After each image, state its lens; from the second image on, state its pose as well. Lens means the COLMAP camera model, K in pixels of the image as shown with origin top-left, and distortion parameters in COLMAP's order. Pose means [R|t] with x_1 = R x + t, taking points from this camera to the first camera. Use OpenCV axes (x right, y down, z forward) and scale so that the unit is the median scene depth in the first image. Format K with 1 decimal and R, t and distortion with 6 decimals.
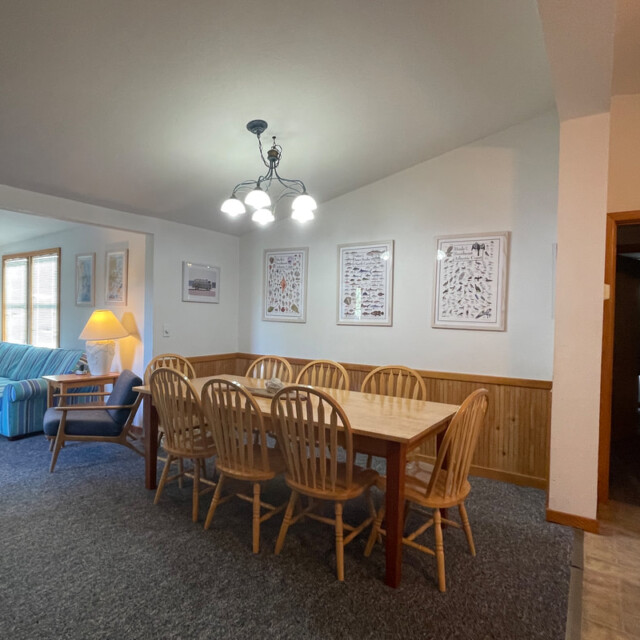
lens RADIAL K [[437.8, 0, 320.0], [0, 437.8, 320.0], [0, 0, 1]] dist [-0.008557, -0.004357]
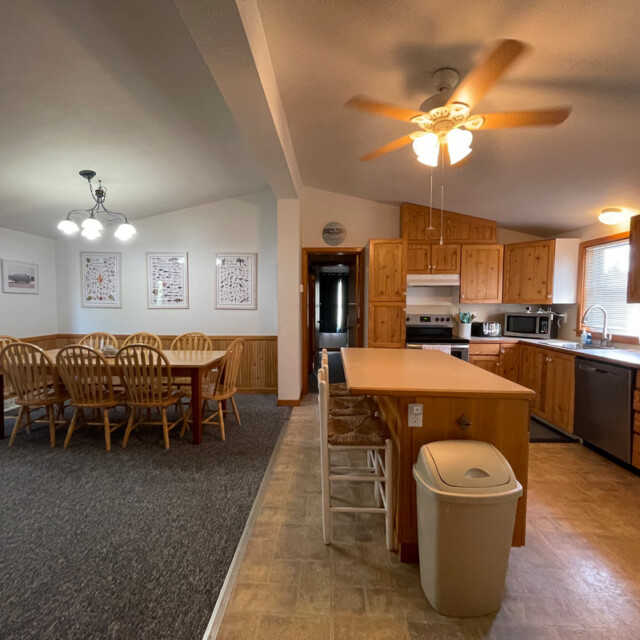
lens RADIAL K [[347.9, 0, 315.8], [0, 347.9, 322.9], [0, 0, 1]] dist [-0.003652, 0.001042]
pose [[0.865419, -0.047910, 0.498753, -0.081605], [0.020322, 0.997955, 0.060602, -0.001009], [-0.500636, -0.042311, 0.864623, -0.379528]]
